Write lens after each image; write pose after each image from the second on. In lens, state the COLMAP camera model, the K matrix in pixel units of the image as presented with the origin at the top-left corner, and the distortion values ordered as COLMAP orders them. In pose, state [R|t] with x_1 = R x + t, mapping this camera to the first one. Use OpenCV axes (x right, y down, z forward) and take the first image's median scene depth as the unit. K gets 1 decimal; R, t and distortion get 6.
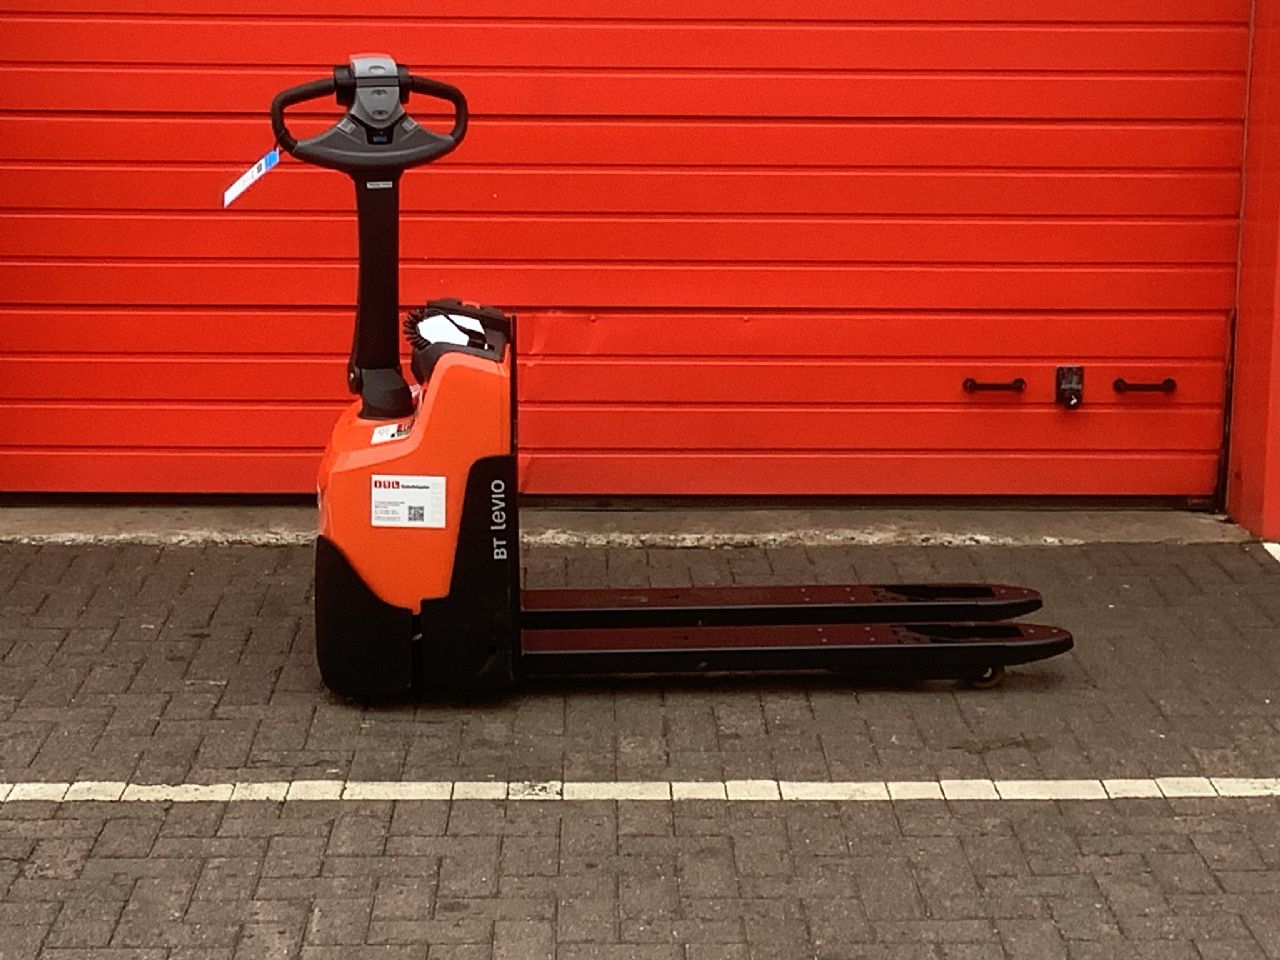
lens RADIAL K [[2778.9, 0, 662.2], [0, 2778.9, 478.0], [0, 0, 1]] dist [-0.037591, 1.236781]
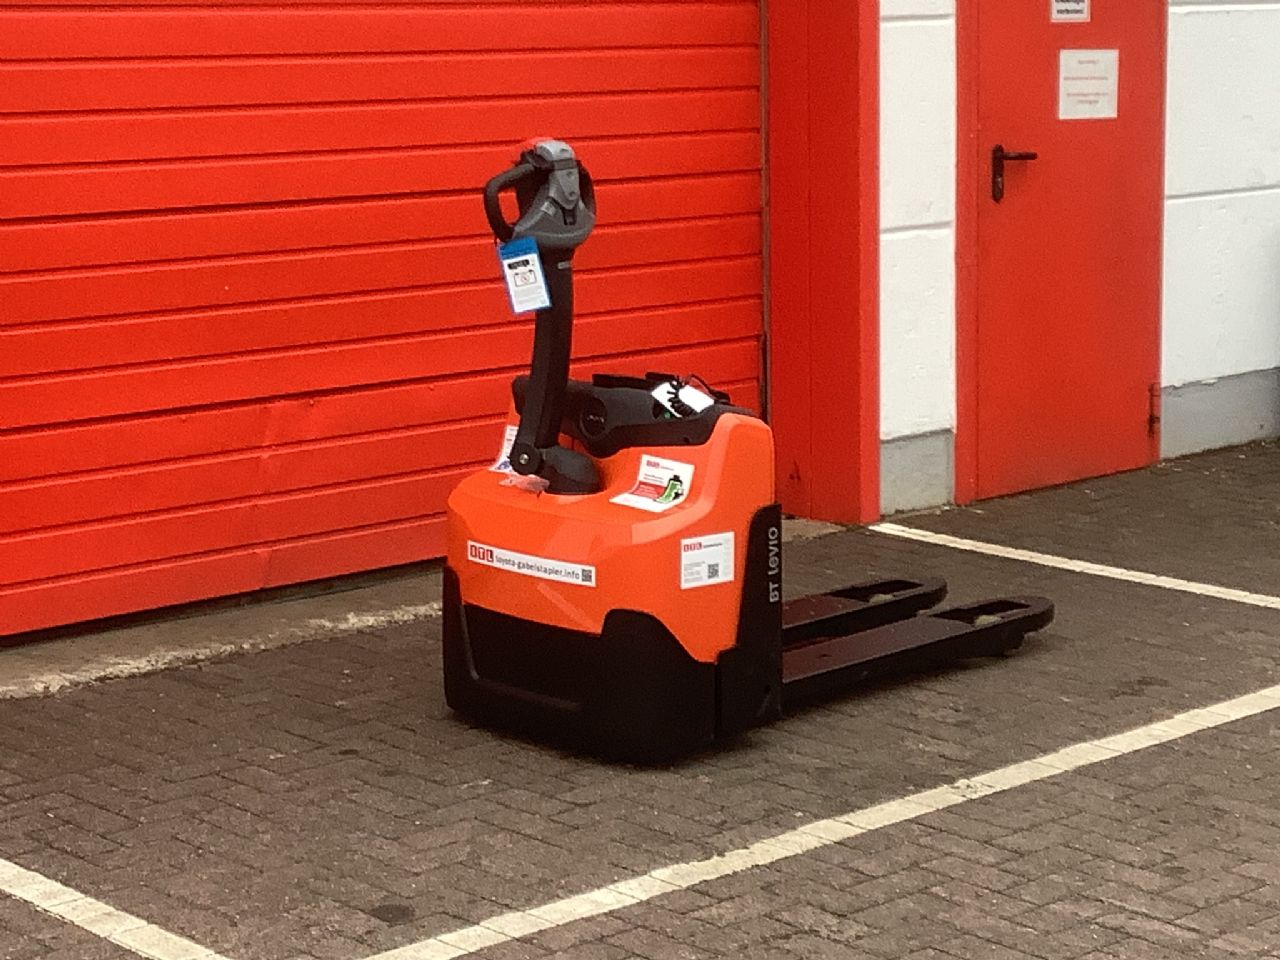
lens RADIAL K [[2778.9, 0, 662.2], [0, 2778.9, 478.0], [0, 0, 1]] dist [-0.037591, 1.236781]
pose [[0.750232, -0.127515, 0.648762, -0.776086], [0.145011, 0.989069, 0.026712, -0.052349], [-0.645077, 0.074038, 0.760522, 0.215587]]
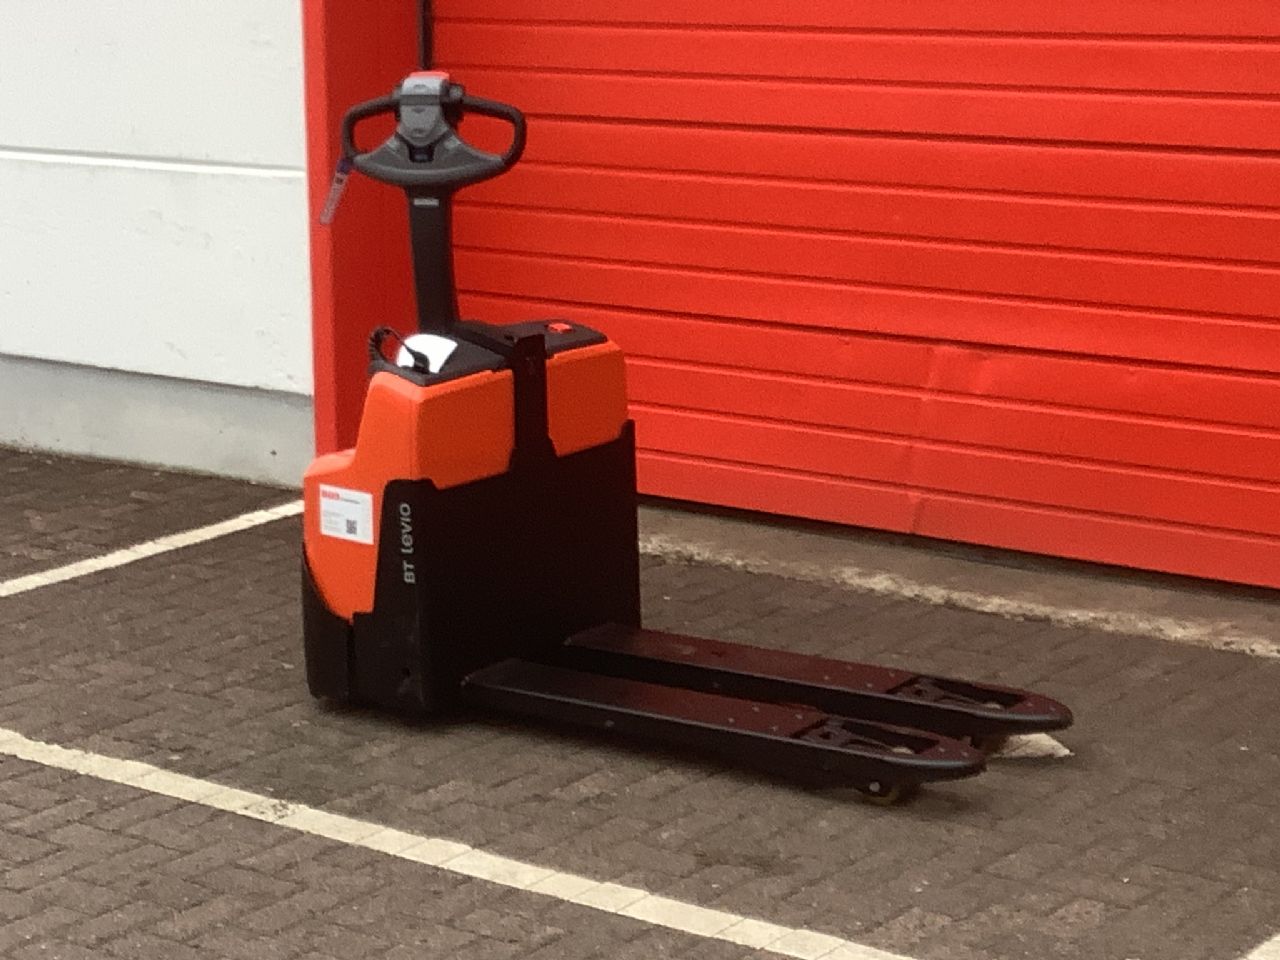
lens RADIAL K [[2778.9, 0, 662.2], [0, 2778.9, 478.0], [0, 0, 1]] dist [-0.037591, 1.236781]
pose [[0.780438, 0.111618, -0.615190, 0.623186], [-0.106927, 0.993268, 0.044567, -0.062422], [0.616022, 0.030999, 0.787118, 0.270097]]
